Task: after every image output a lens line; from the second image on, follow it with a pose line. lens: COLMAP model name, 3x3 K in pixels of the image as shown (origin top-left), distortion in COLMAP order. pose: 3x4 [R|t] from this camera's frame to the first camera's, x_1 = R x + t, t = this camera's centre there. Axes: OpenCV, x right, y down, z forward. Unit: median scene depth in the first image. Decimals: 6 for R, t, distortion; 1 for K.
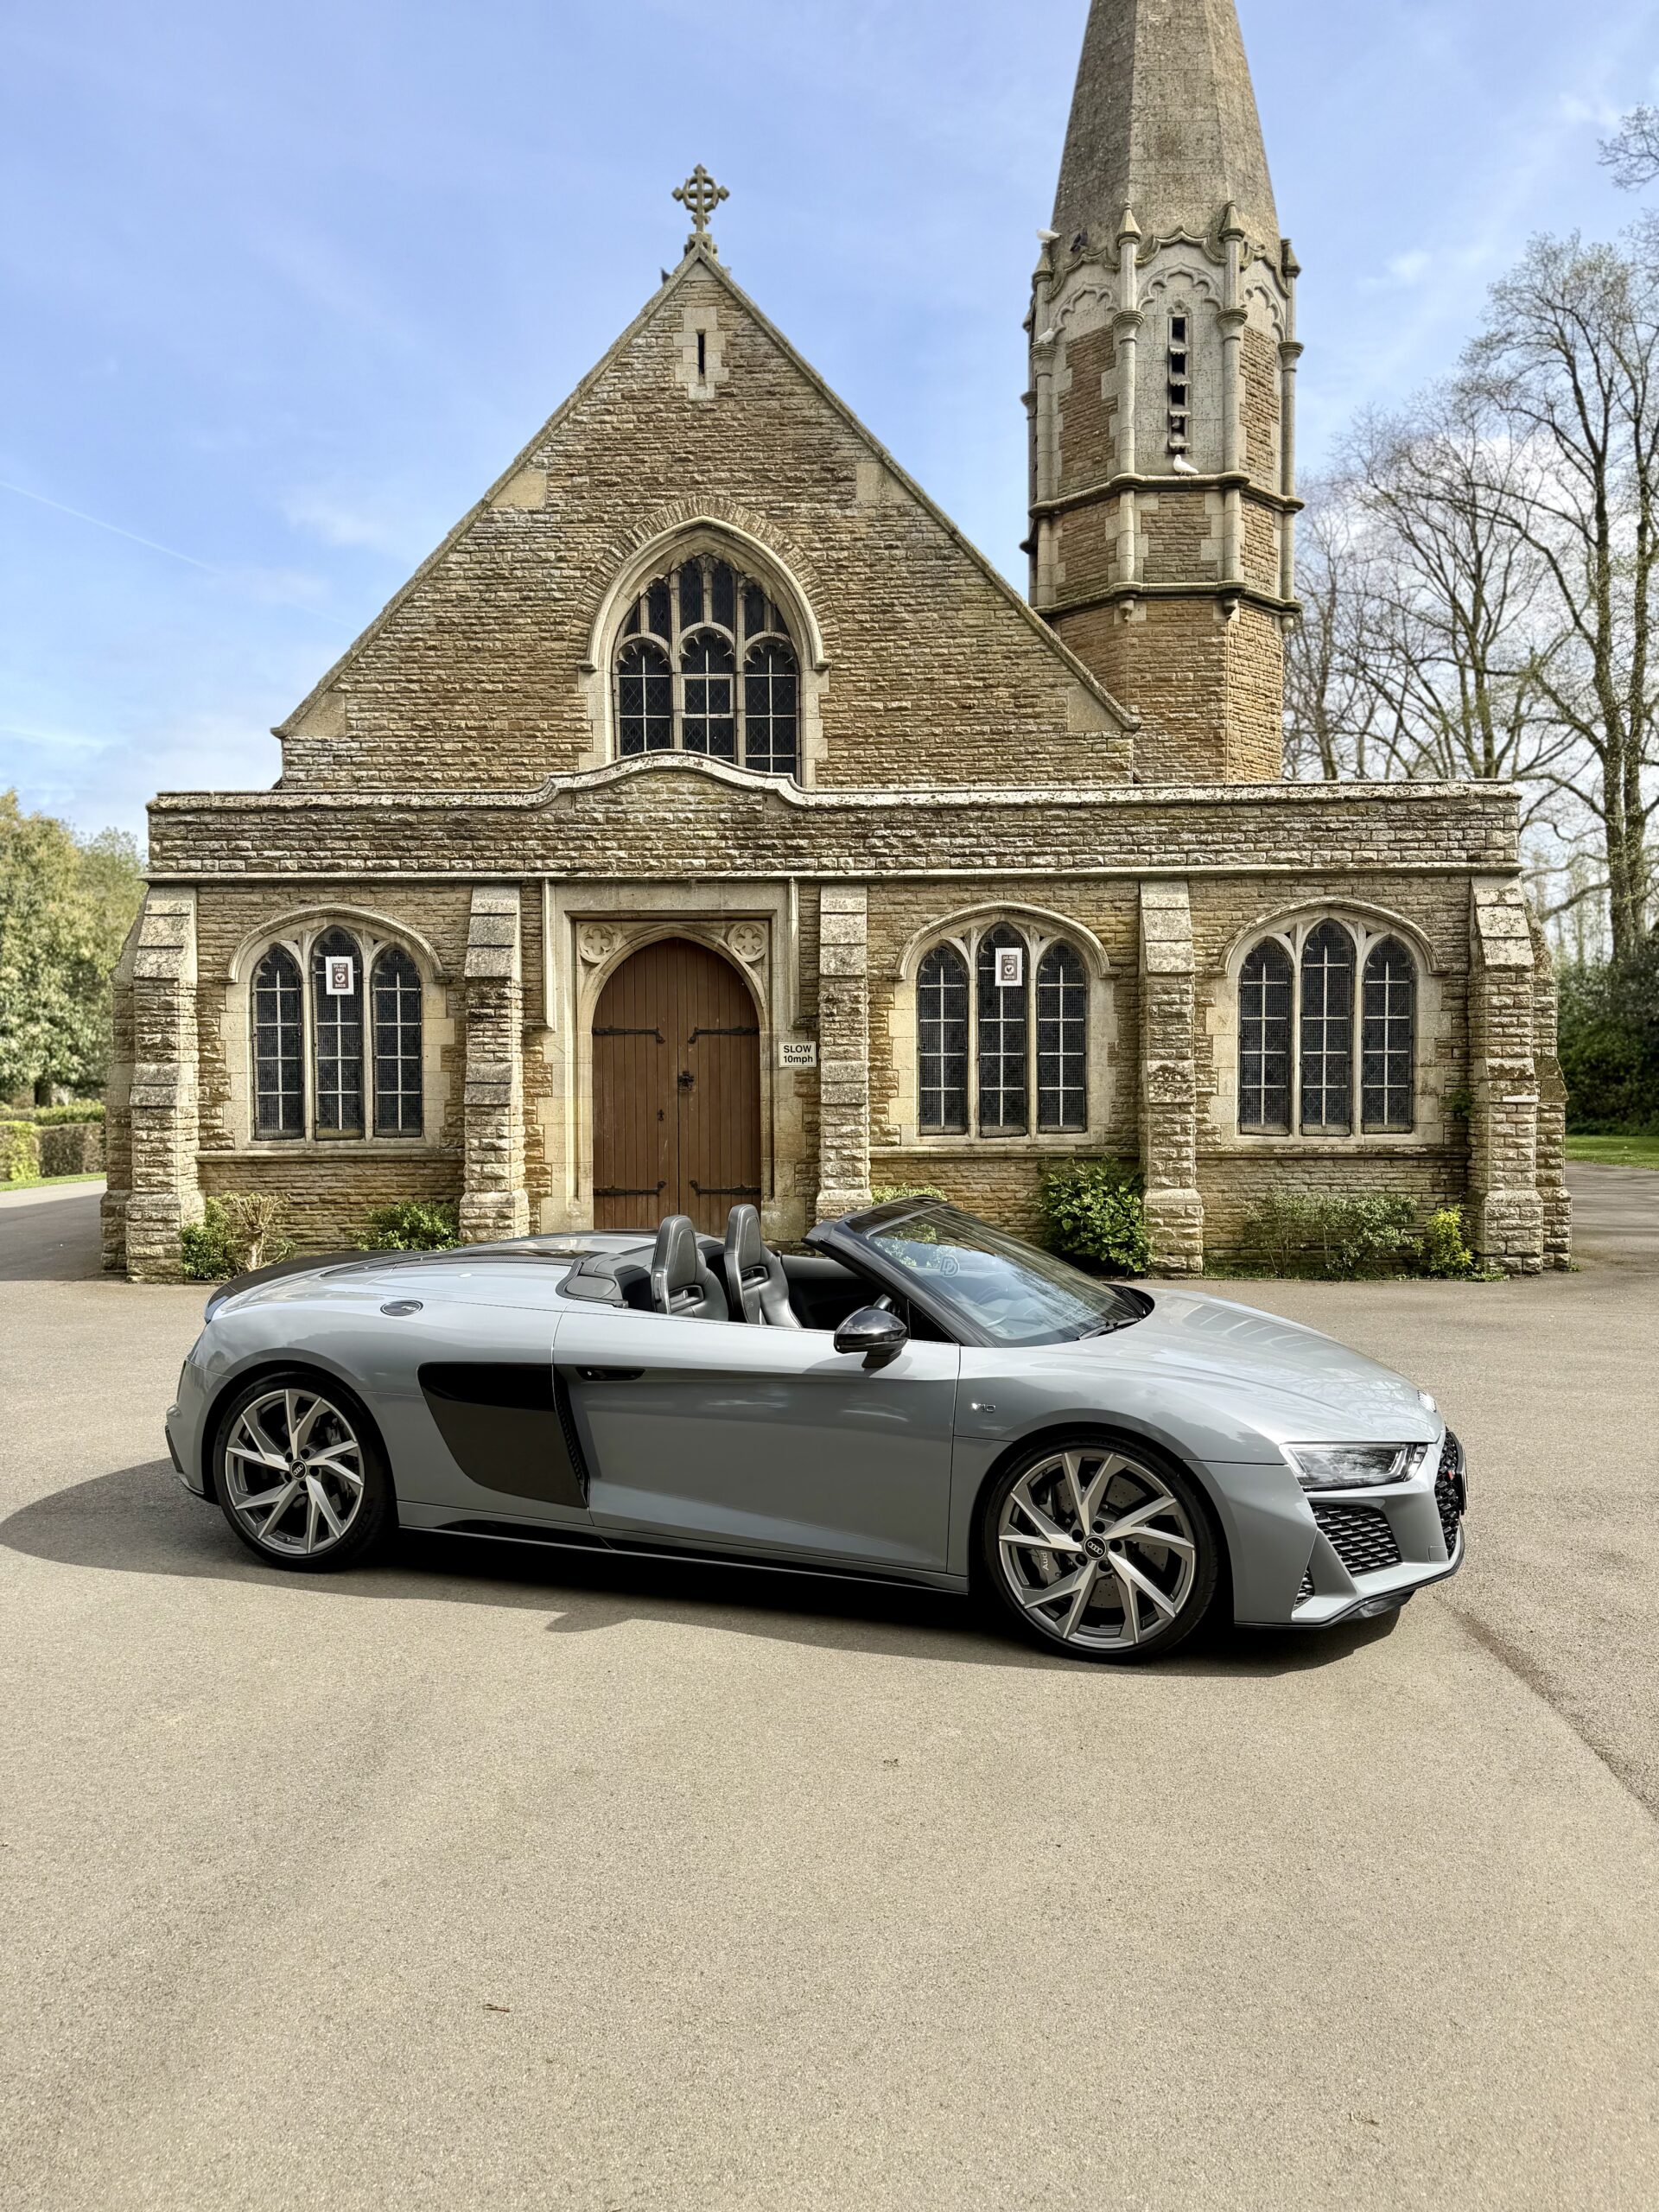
lens RADIAL K [[1555.7, 0, 867.8], [0, 1555.7, 1124.5], [0, 0, 1]] dist [0.051048, -0.086747]
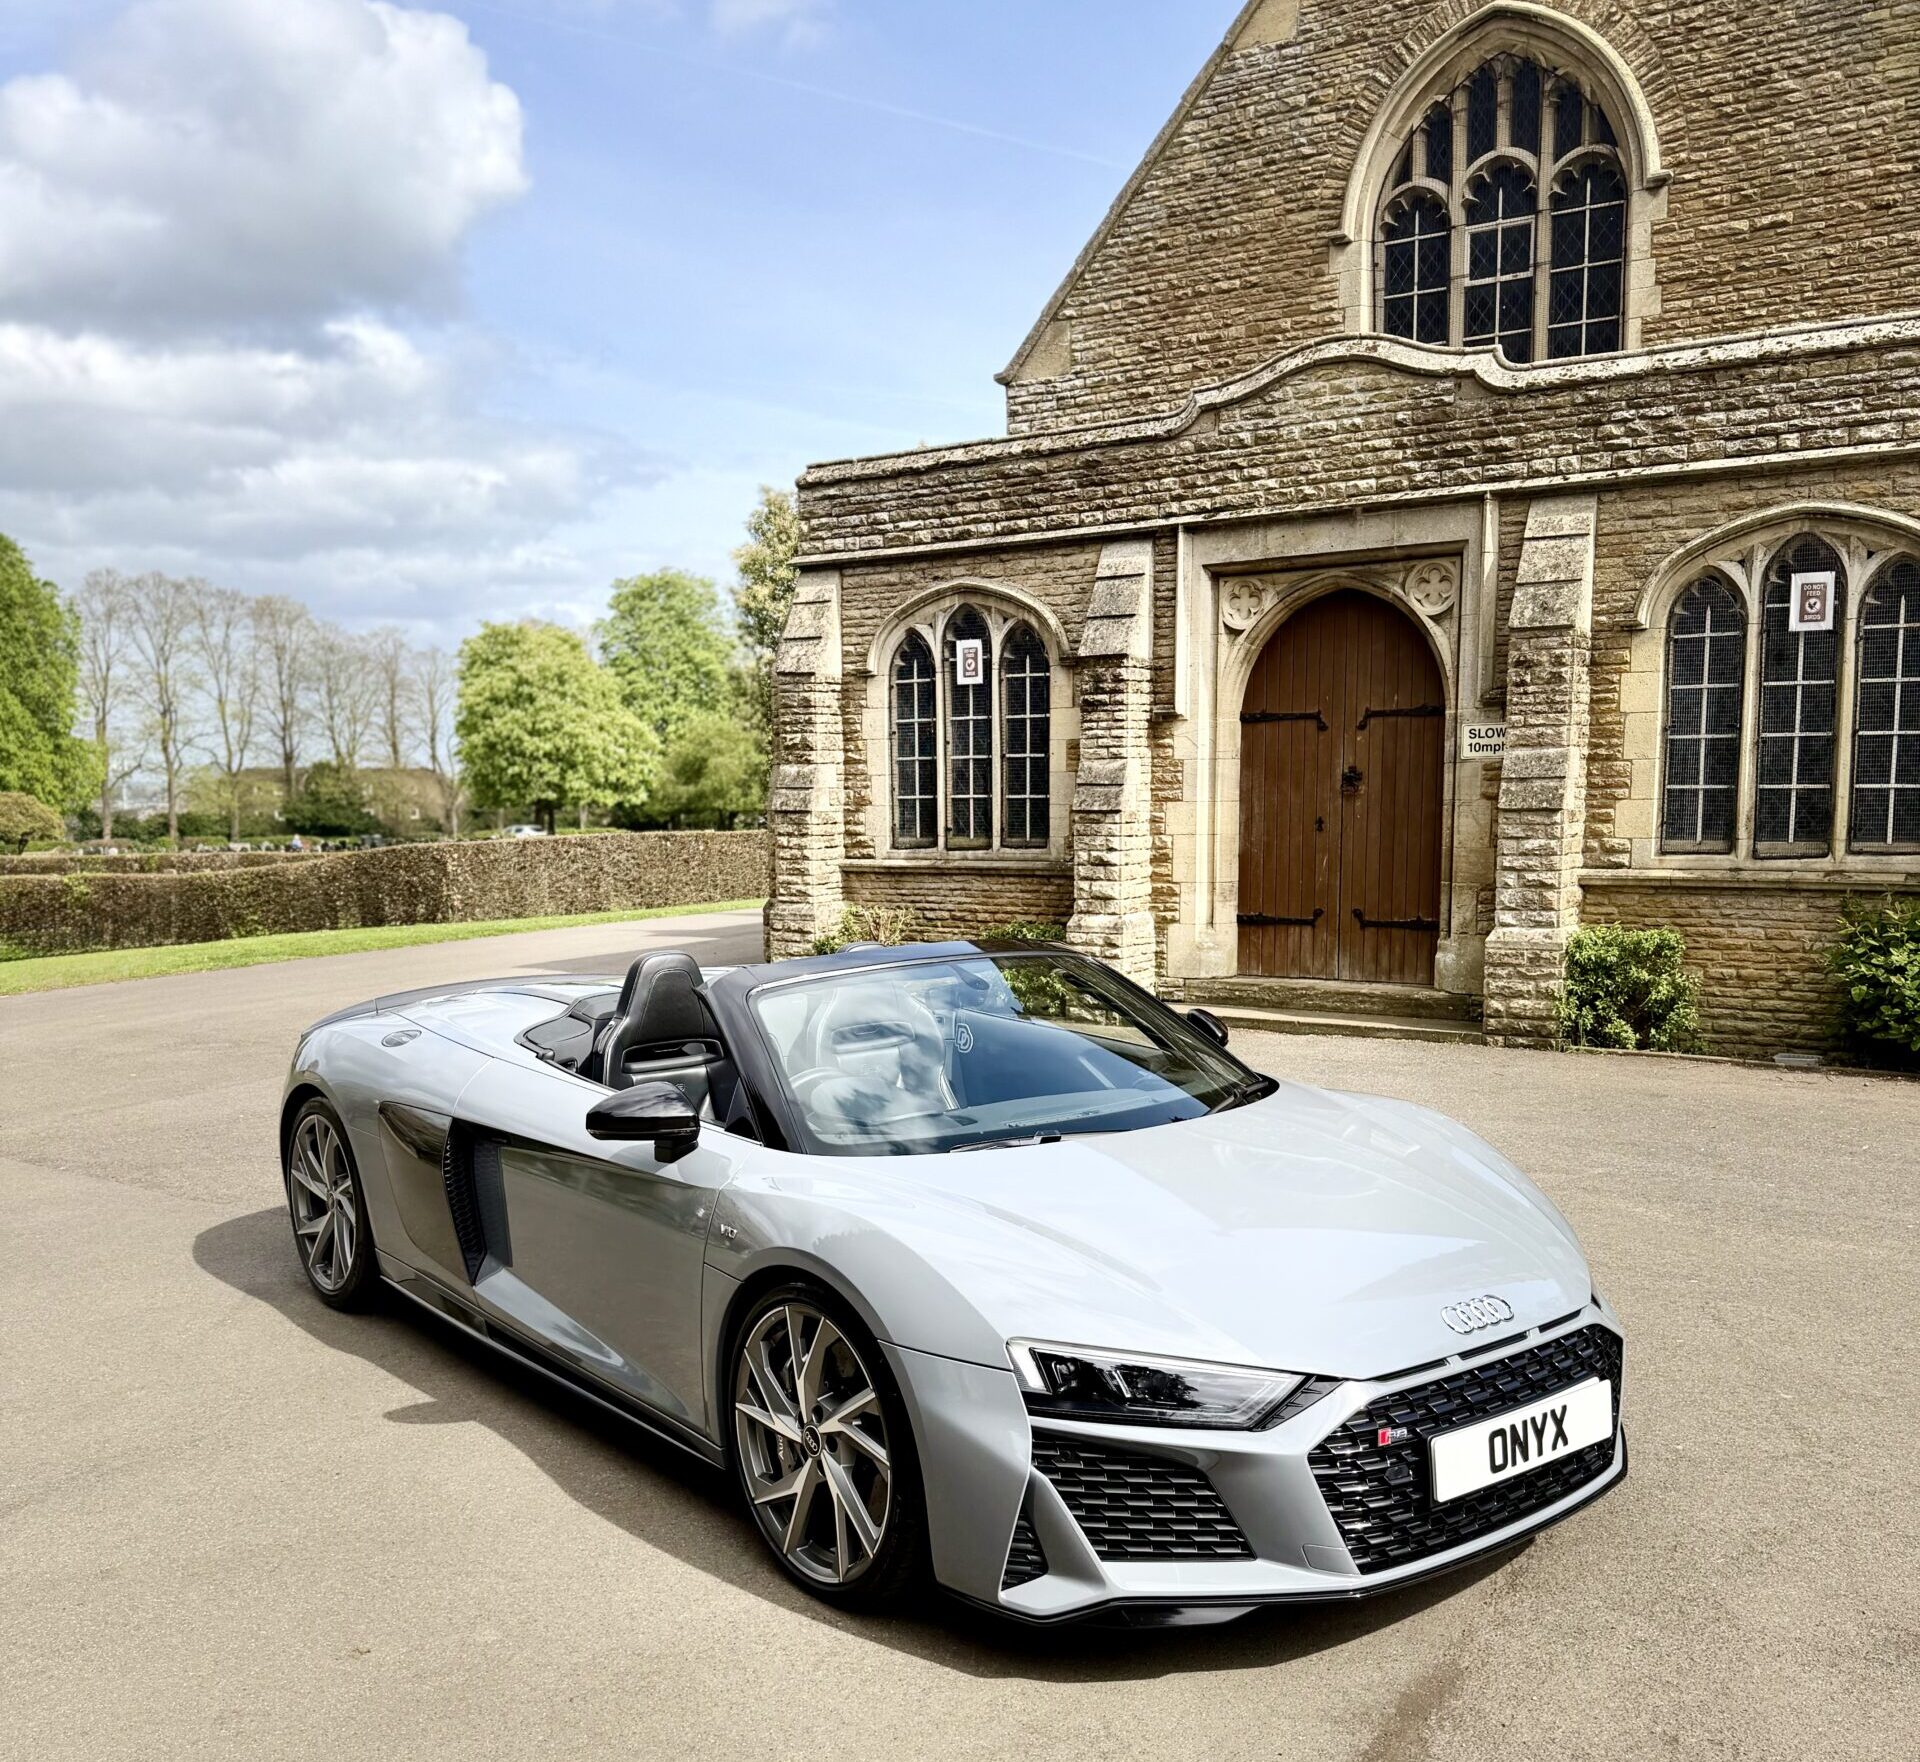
lens RADIAL K [[1809.4, 0, 917.7], [0, 1809.4, 1068.7], [0, 0, 1]] dist [-0.015555, 0.000000]
pose [[0.824810, 0.080236, -0.559688, 0.221480], [-0.006896, 0.991234, 0.131939, -0.002396], [0.565368, -0.104965, 0.818133, 0.133486]]
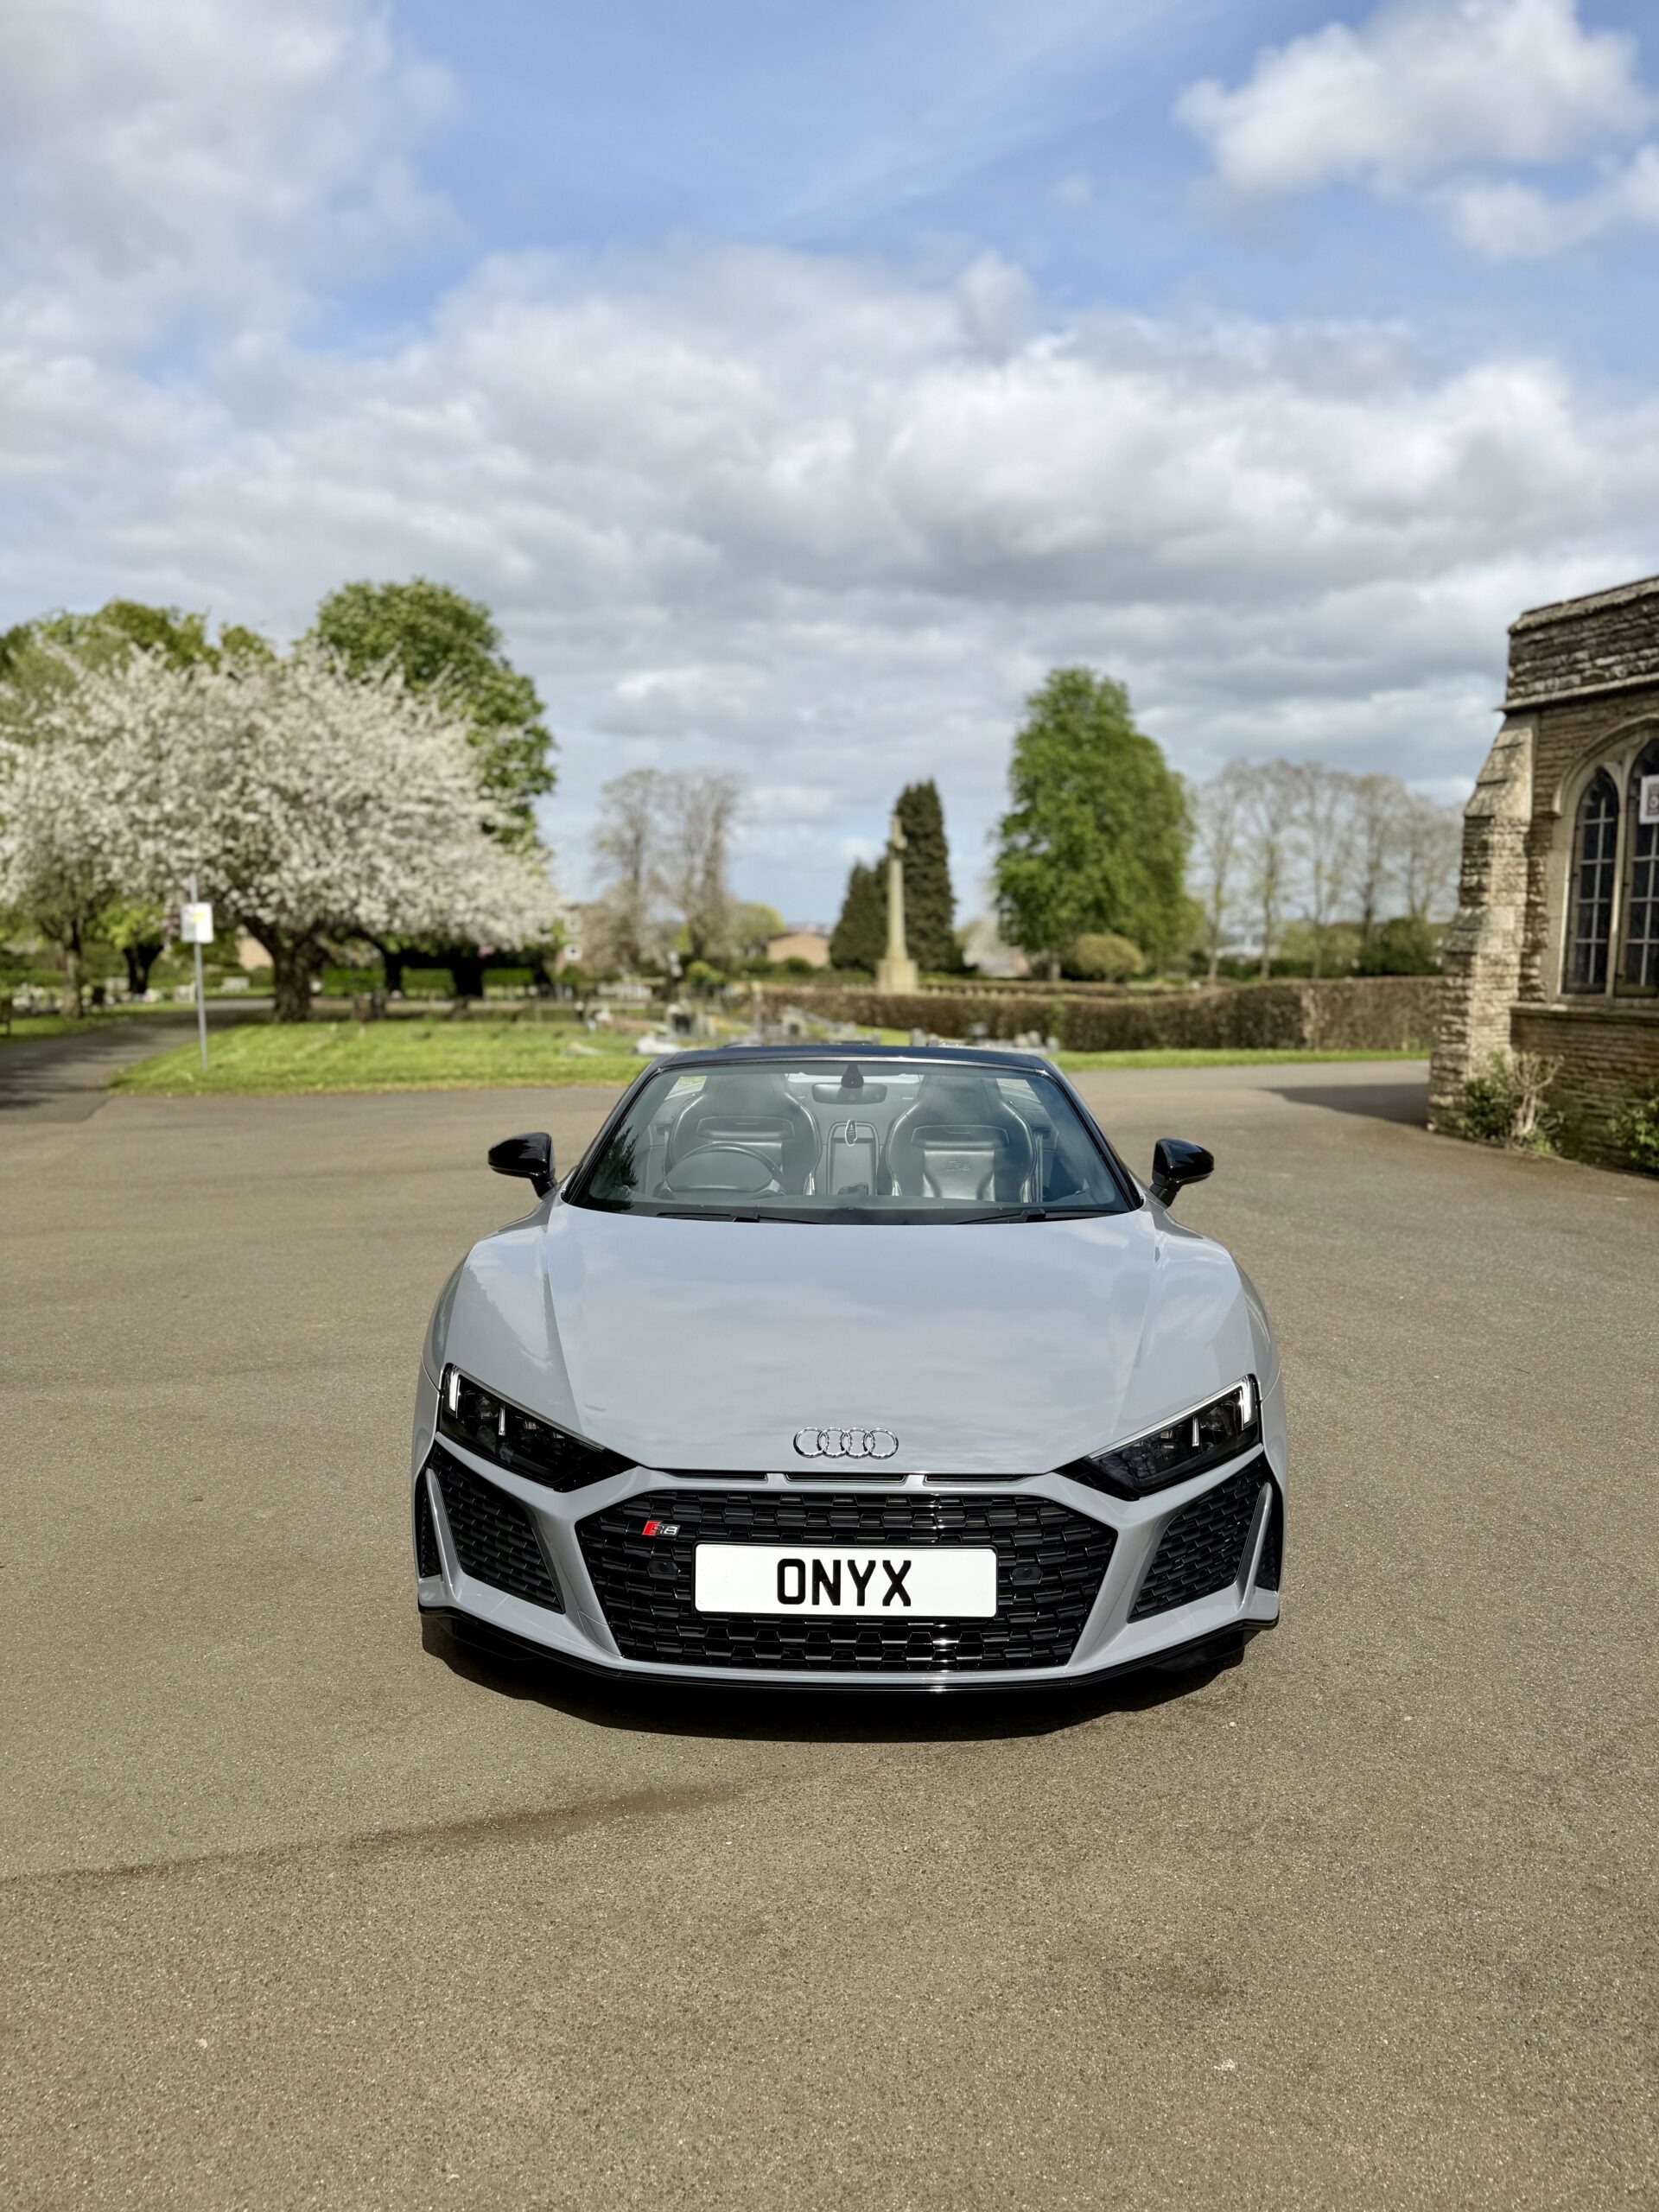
lens RADIAL K [[1555.7, 0, 808.4], [0, 1555.7, 1127.3], [0, 0, 1]] dist [0.051048, -0.086747]
pose [[0.291233, 0.123426, -0.948657, 0.340789], [-0.044444, 0.992317, 0.115462, 0.001540], [0.955619, 0.008535, 0.294481, 0.328994]]
